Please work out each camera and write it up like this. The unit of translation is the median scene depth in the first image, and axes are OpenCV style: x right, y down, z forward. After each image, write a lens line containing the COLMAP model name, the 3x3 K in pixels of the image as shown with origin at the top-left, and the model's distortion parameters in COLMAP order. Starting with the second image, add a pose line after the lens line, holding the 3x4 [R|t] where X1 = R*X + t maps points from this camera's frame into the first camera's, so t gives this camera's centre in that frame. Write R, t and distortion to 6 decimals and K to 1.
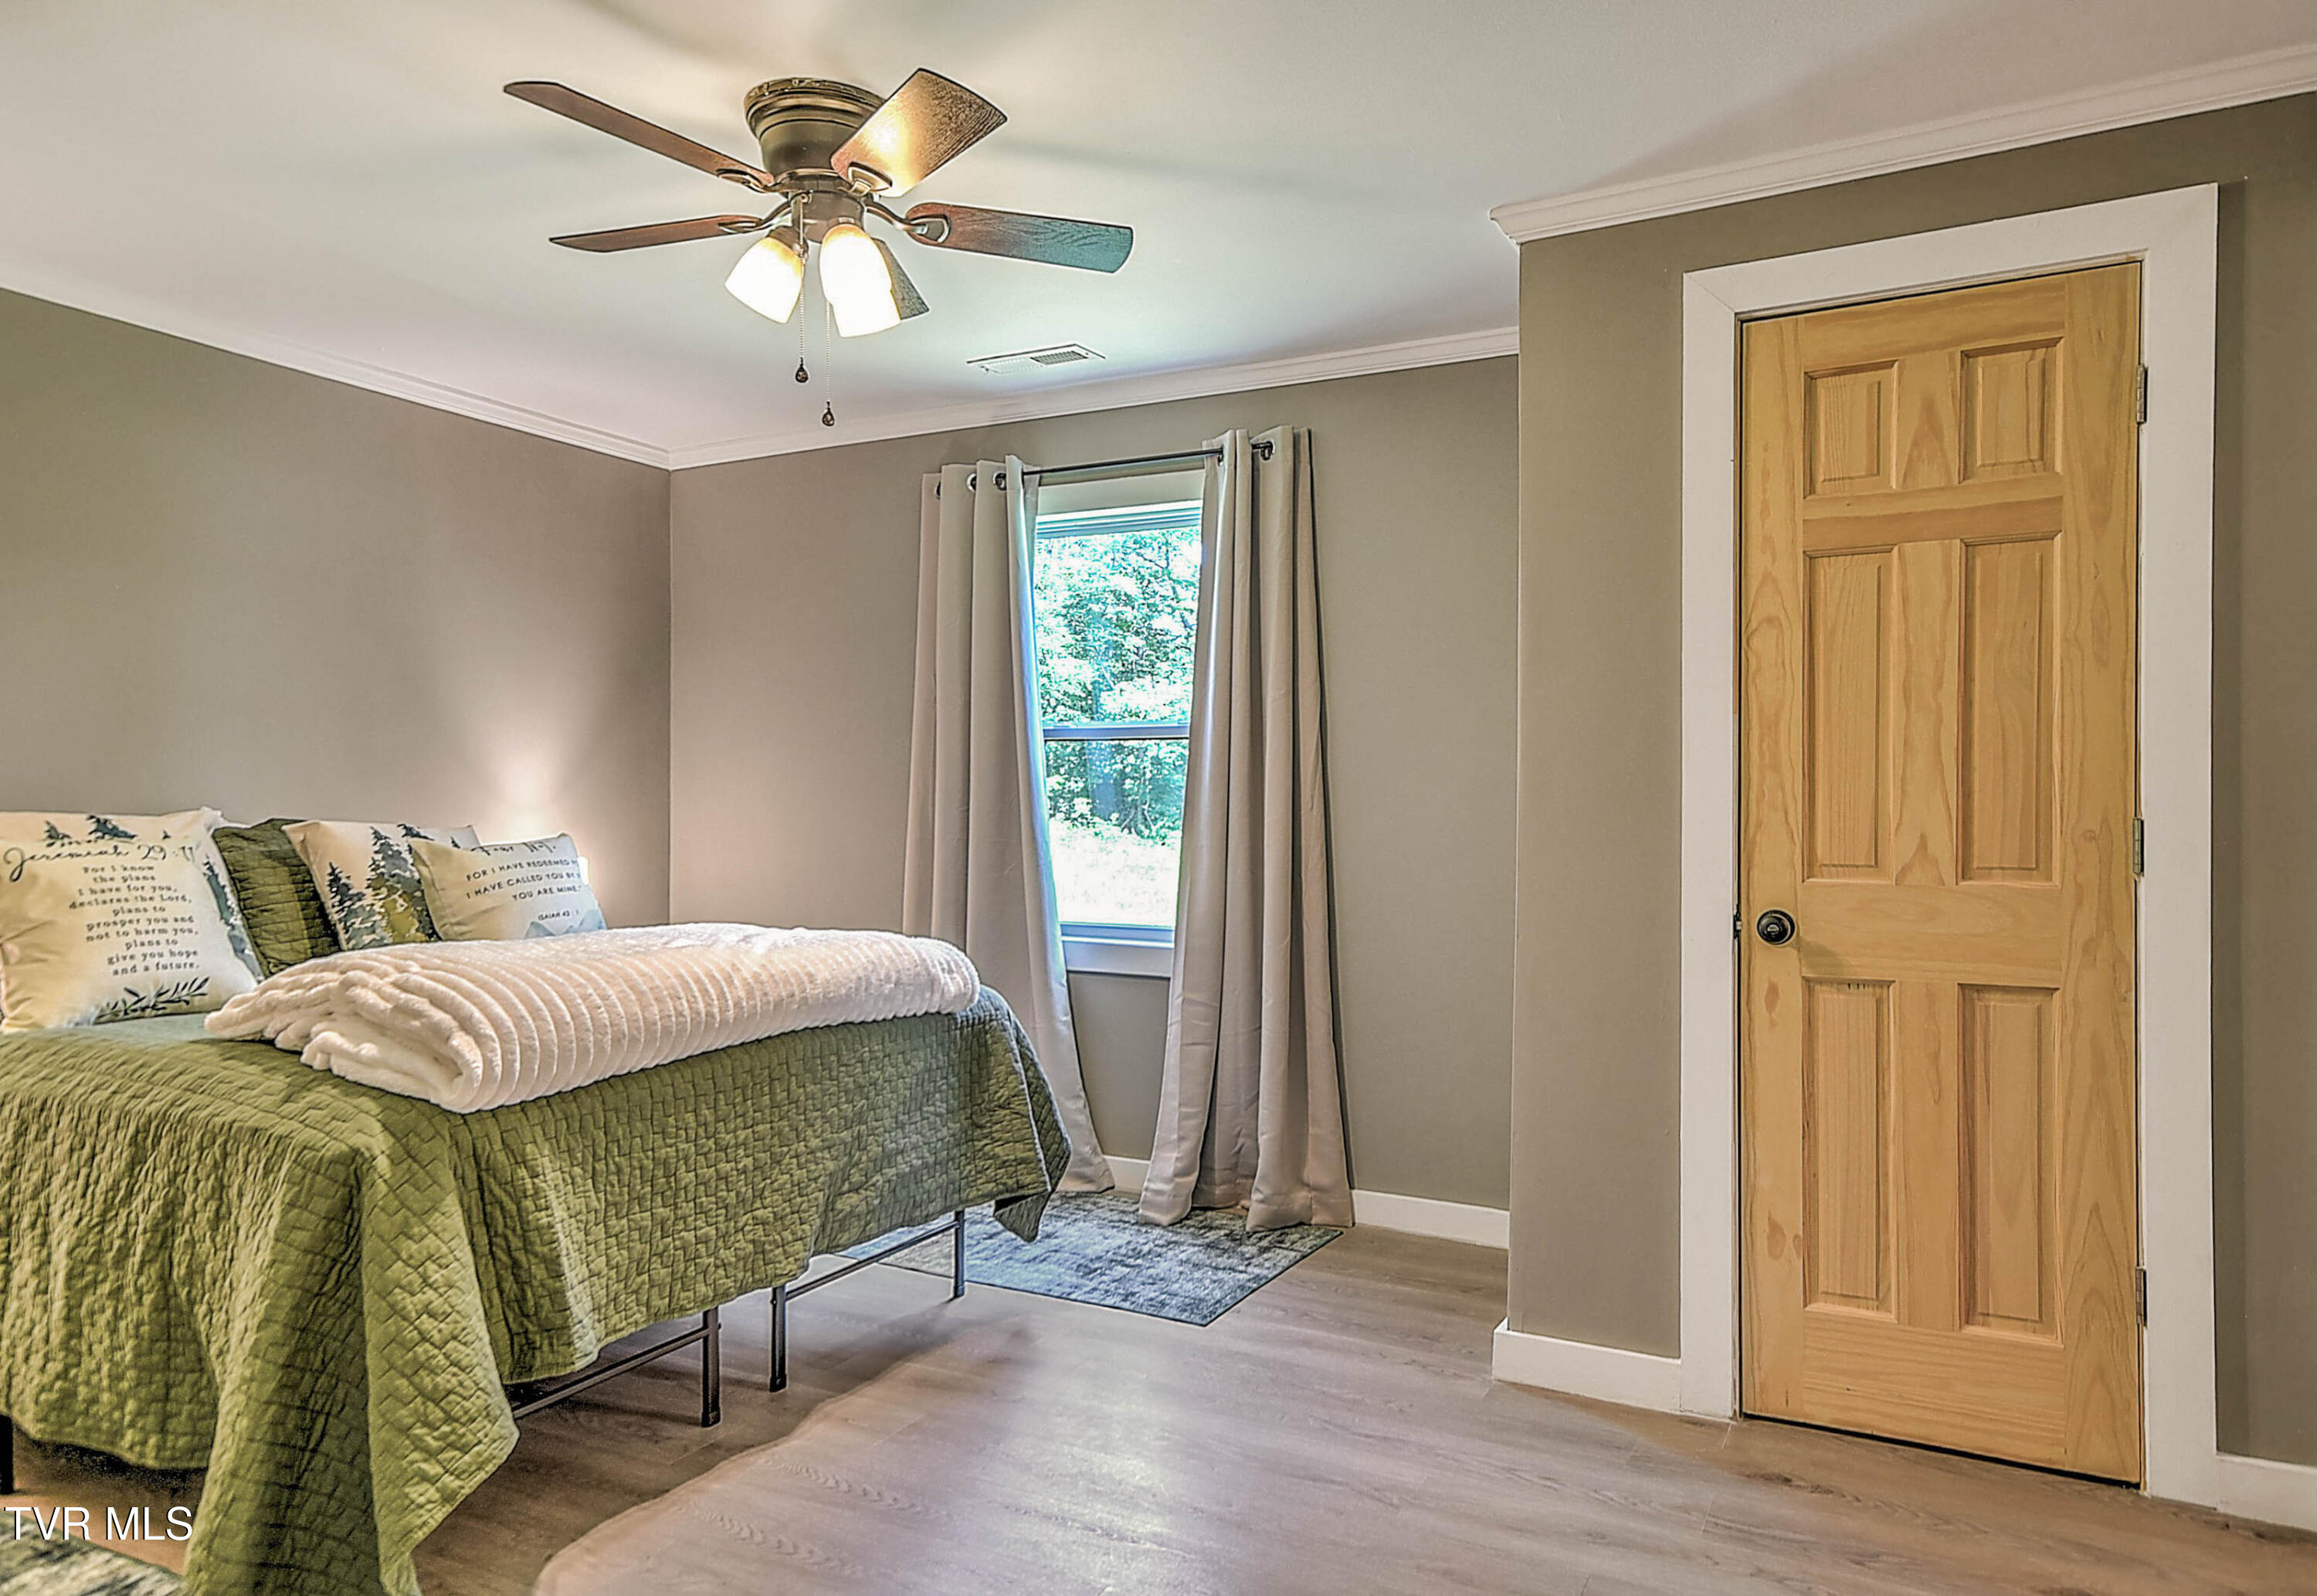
lens RADIAL K [[1495.6, 0, 1158.2], [0, 1495.6, 804.5], [0, 0, 1]] dist [0.032374, 0.001163]
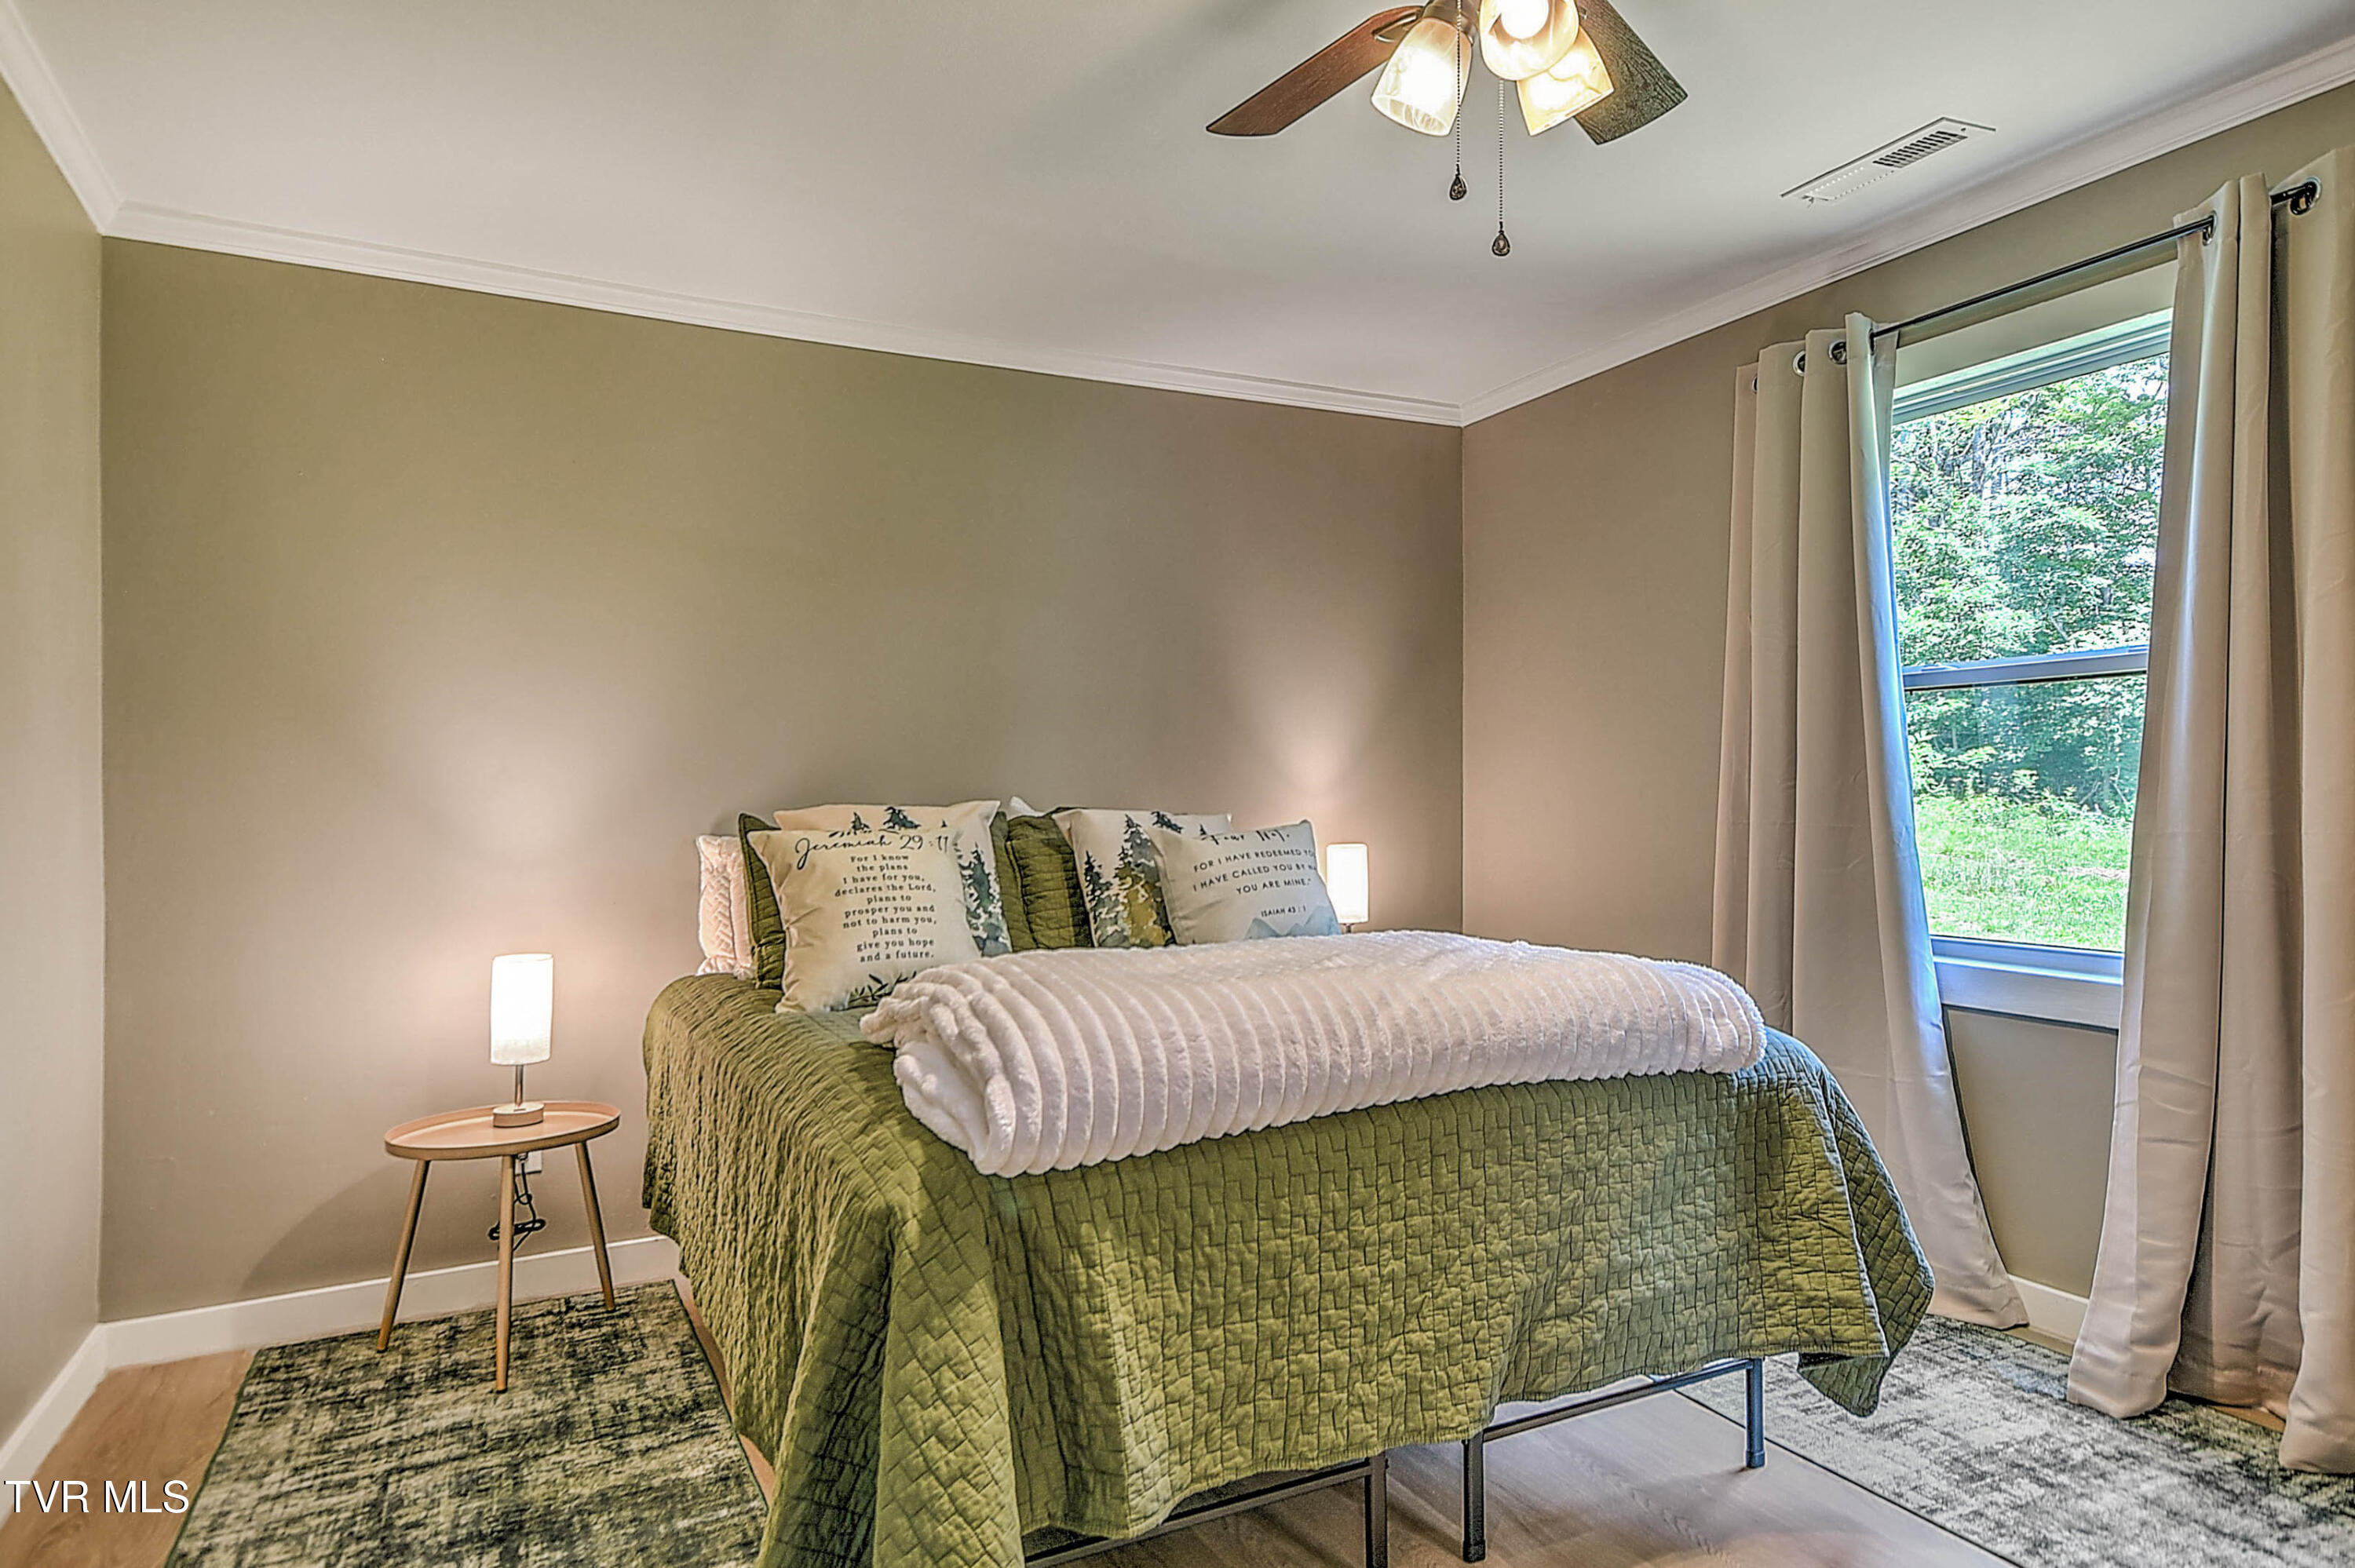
lens RADIAL K [[1388.0, 0, 1167.6], [0, 1388.0, 802.4], [0, 0, 1]] dist [0.031692, 0.003870]
pose [[0.822272, -0.012860, -0.568950, 0.023435], [0.019306, 0.999800, 0.005304, 0.002462], [0.568768, -0.015345, 0.822355, 0.305825]]
